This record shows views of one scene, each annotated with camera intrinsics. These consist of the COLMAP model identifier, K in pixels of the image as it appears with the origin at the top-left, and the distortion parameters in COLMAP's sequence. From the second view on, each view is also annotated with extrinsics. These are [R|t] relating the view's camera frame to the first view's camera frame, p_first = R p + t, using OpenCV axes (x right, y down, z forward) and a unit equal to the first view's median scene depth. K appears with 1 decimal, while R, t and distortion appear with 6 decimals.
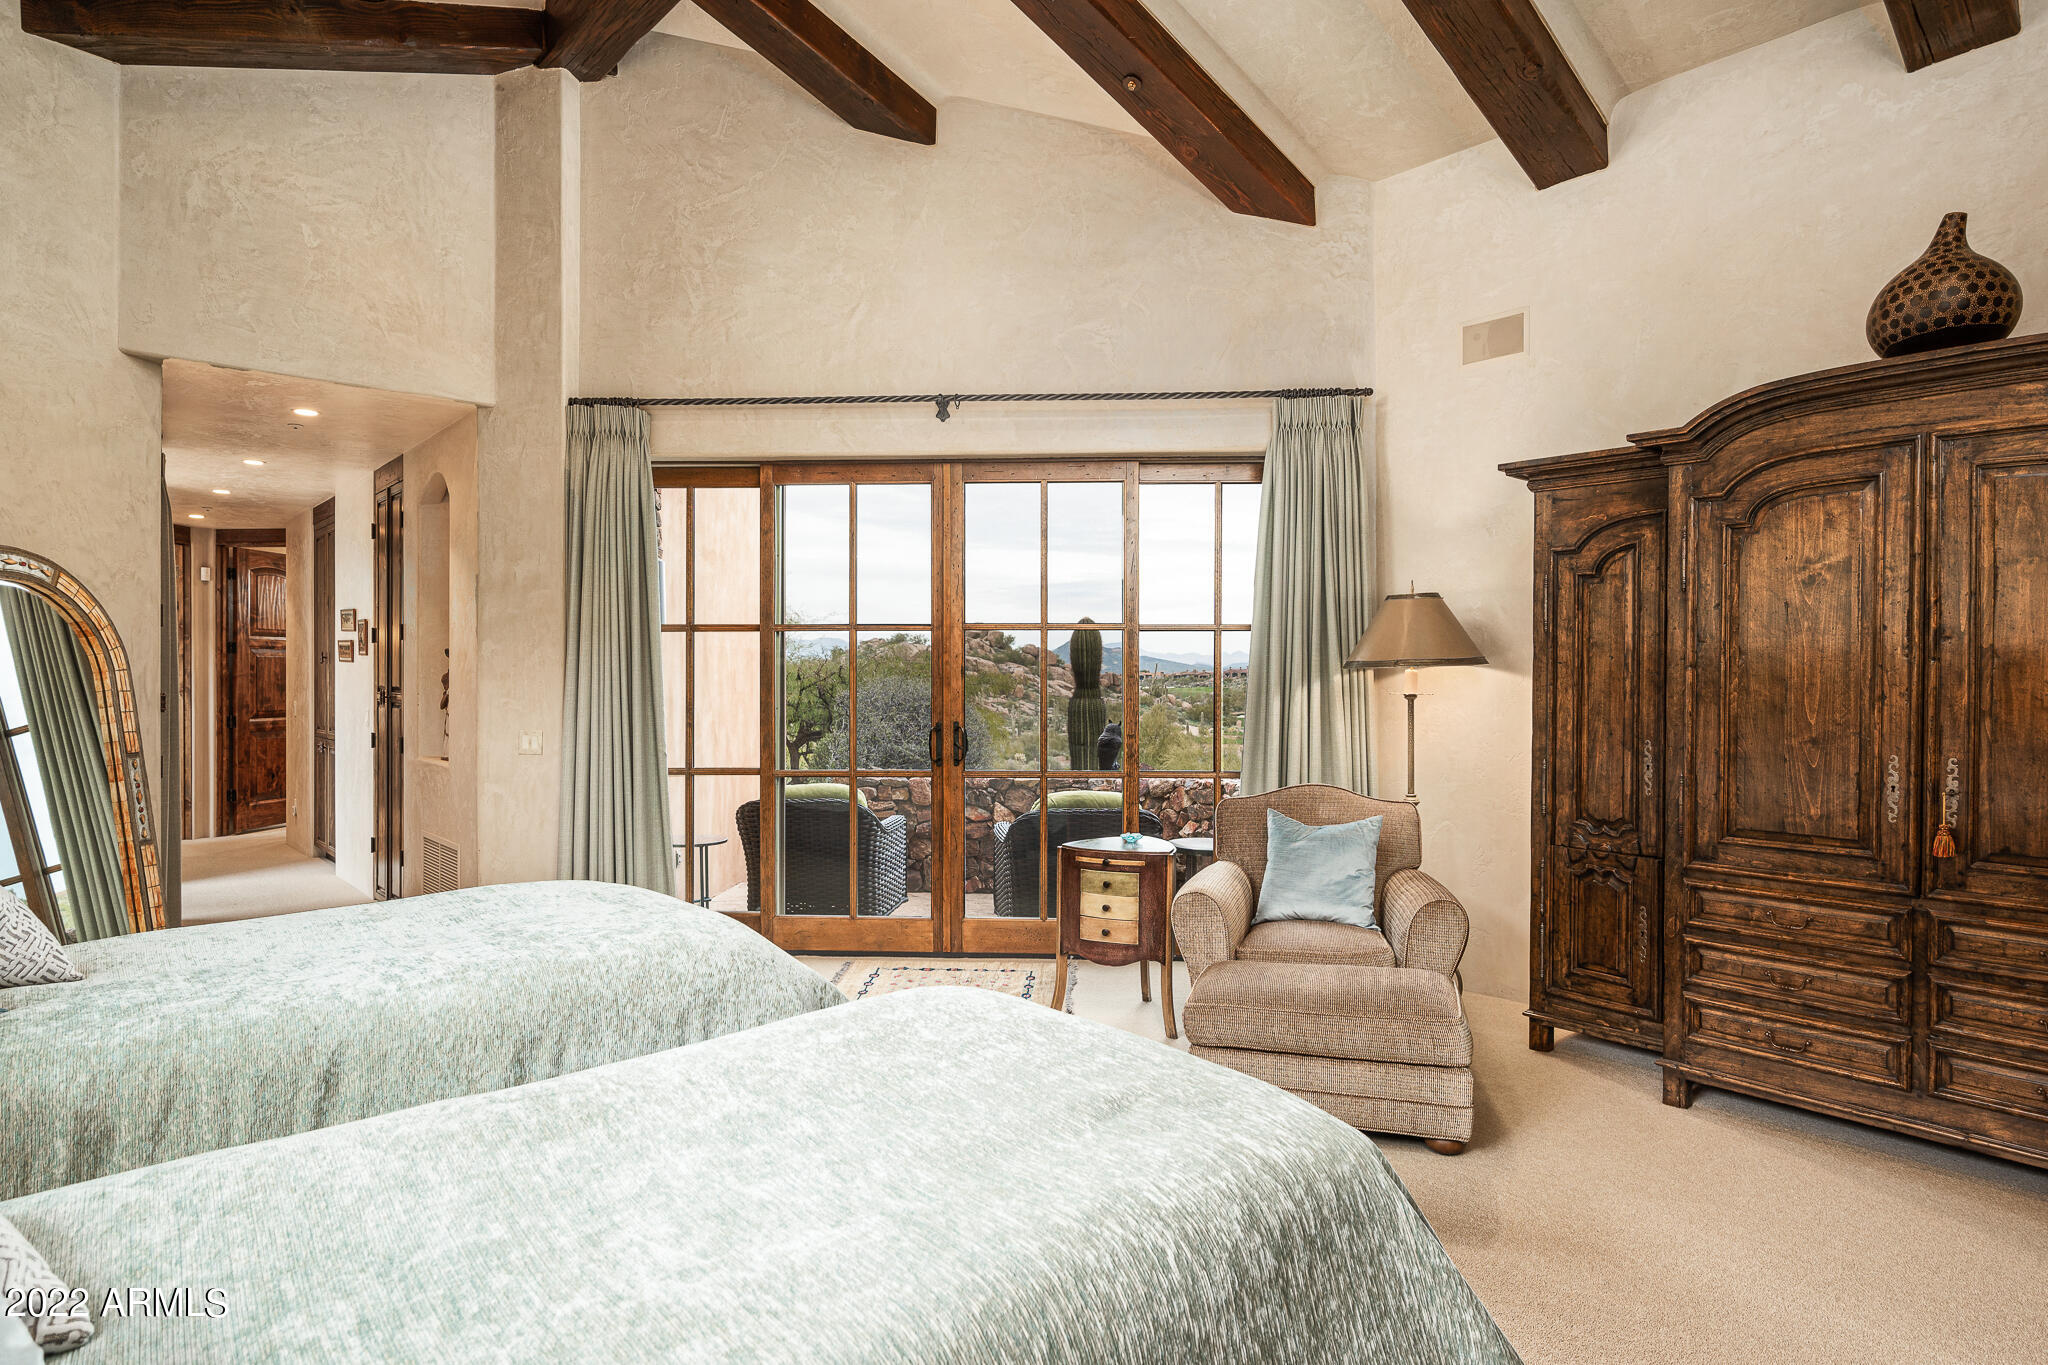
lens RADIAL K [[1101.2, 0, 1024.2], [0, 1101.2, 679.9], [0, 0, 1]] dist [0.000036, -0.001110]
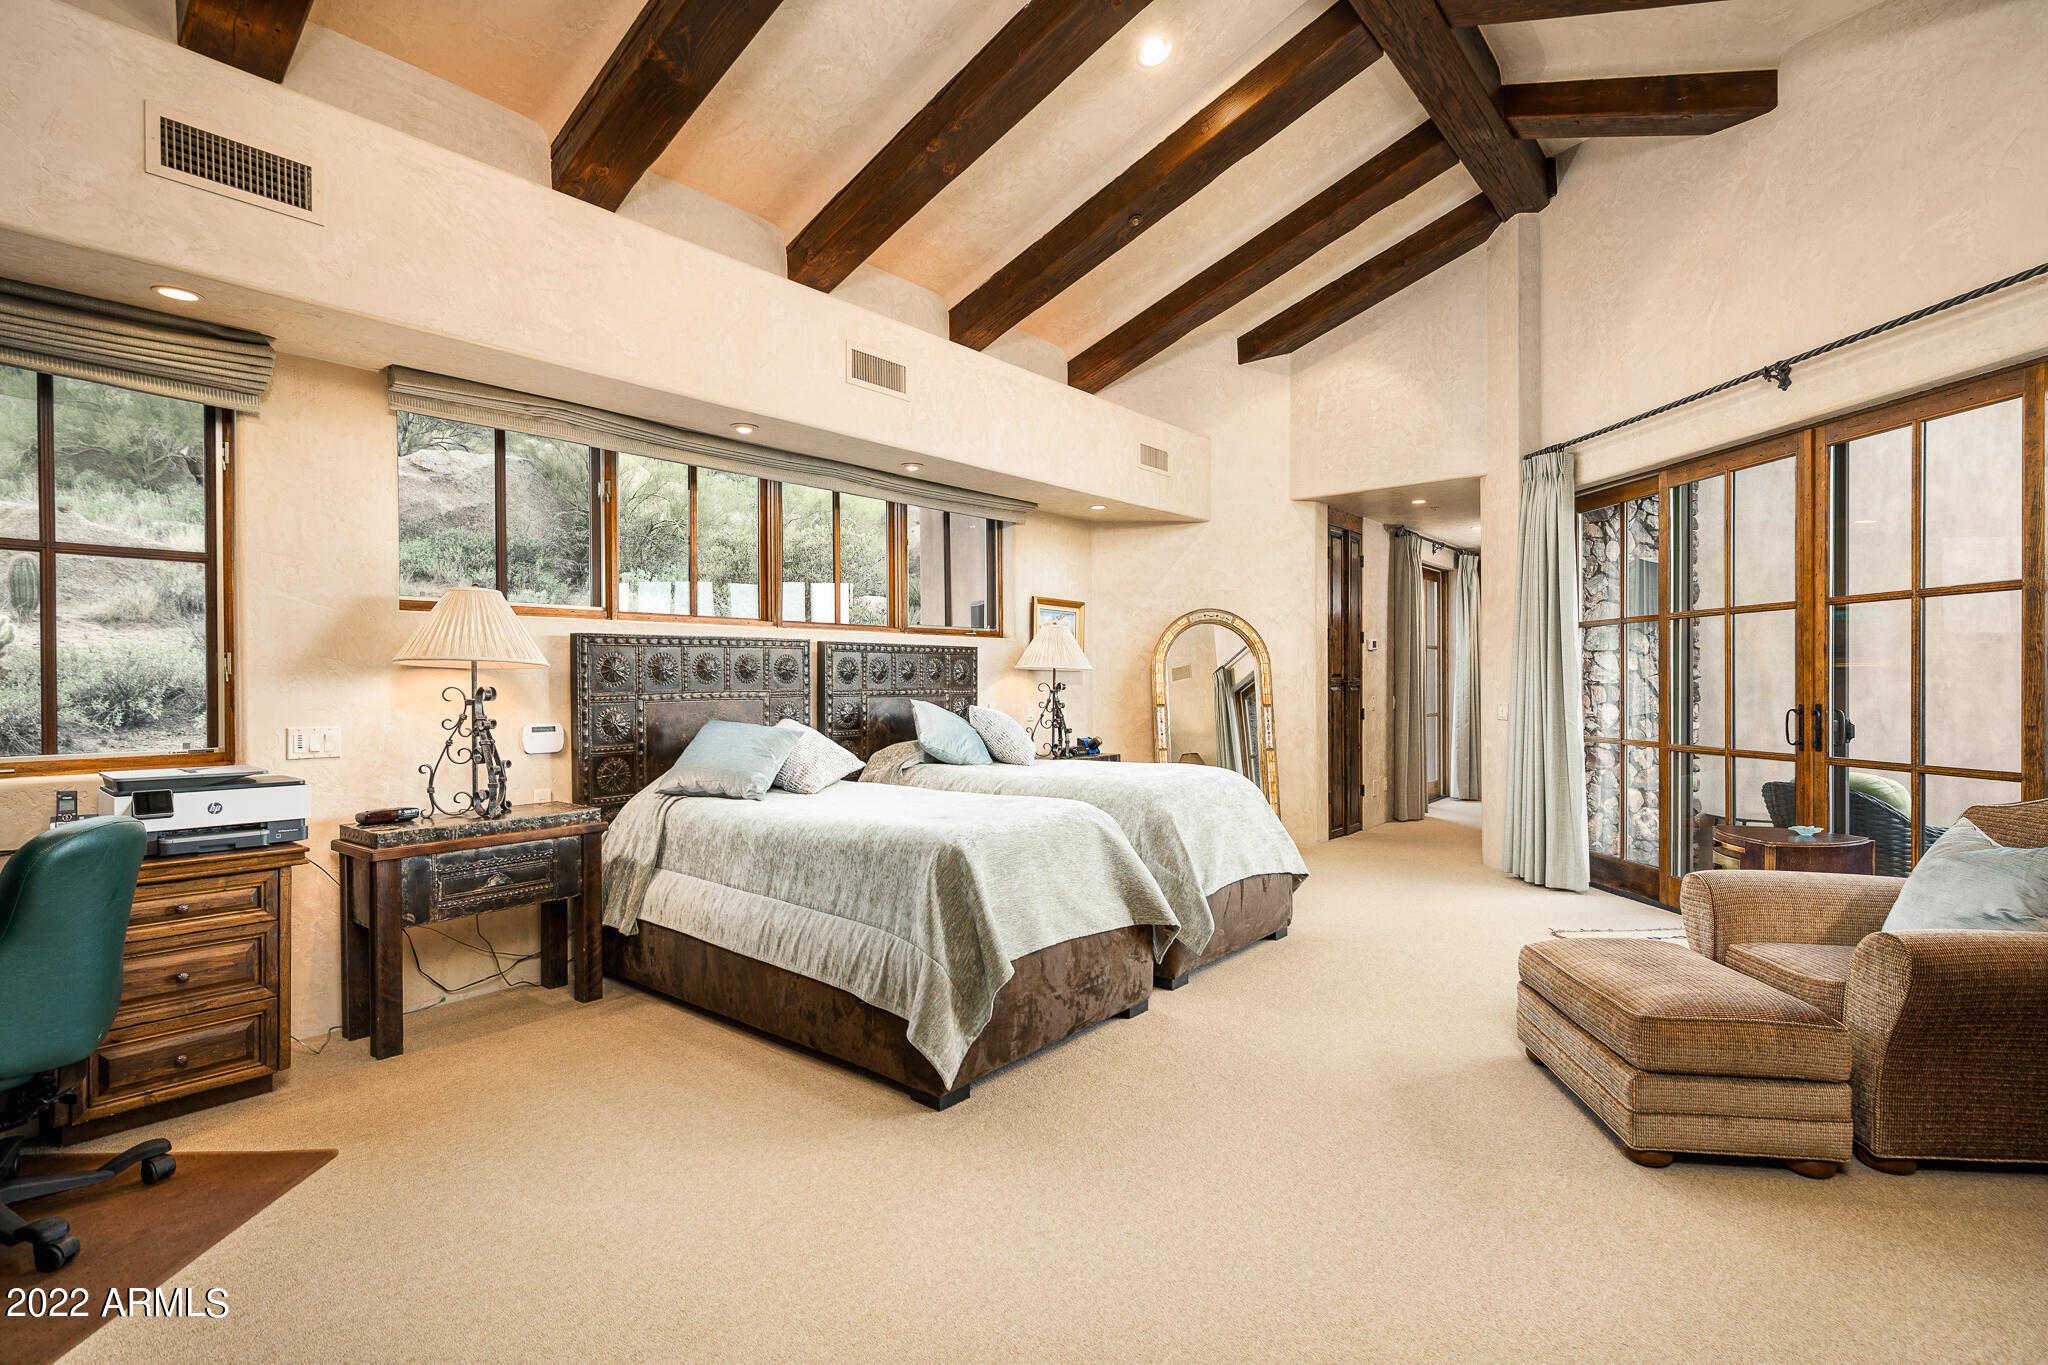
lens RADIAL K [[1001.5, 0, 1022.6], [0, 1001.5, 688.1], [0, 0, 1]] dist [0.001346, 0.000152]
pose [[0.157147, 0.000318, -0.987575, 0.688619], [-0.003874, 0.999992, -0.000294, 0.029223], [0.987568, 0.003872, 0.157148, 0.205657]]
